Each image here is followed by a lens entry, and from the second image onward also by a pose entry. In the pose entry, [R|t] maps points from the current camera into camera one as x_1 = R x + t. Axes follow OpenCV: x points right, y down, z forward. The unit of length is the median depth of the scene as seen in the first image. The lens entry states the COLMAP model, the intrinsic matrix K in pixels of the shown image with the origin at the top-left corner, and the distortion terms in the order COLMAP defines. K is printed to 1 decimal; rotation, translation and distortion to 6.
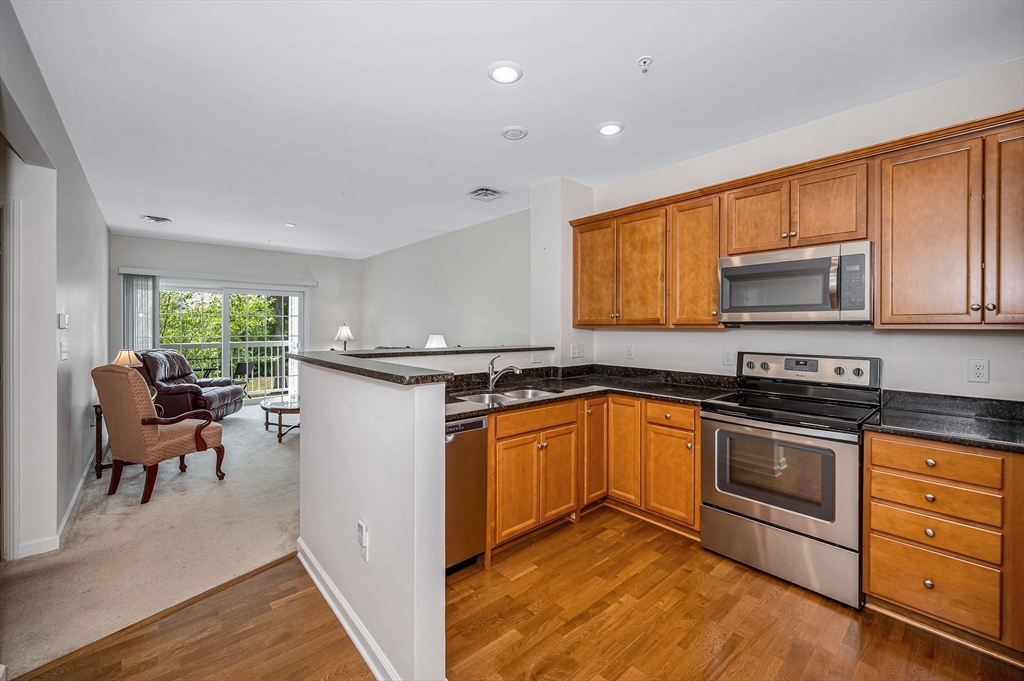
lens RADIAL K [[416.2, 0, 515.9], [0, 416.2, 334.5], [0, 0, 1]] dist [-0.001125, 0.000011]
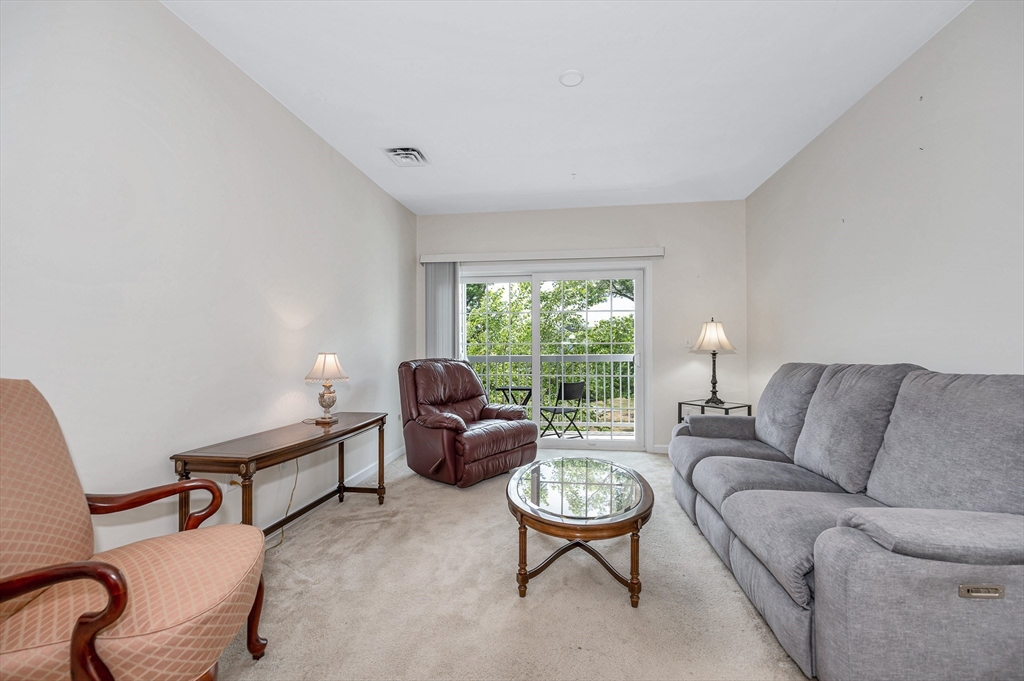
lens RADIAL K [[416.2, 0, 514.7], [0, 416.2, 350.2], [0, 0, 1]] dist [-0.001125, 0.000011]
pose [[0.648295, -0.002289, -0.761386, -0.219224], [-0.005917, 0.999950, -0.008045, 0.025256], [0.761366, 0.009721, 0.648249, 0.592295]]
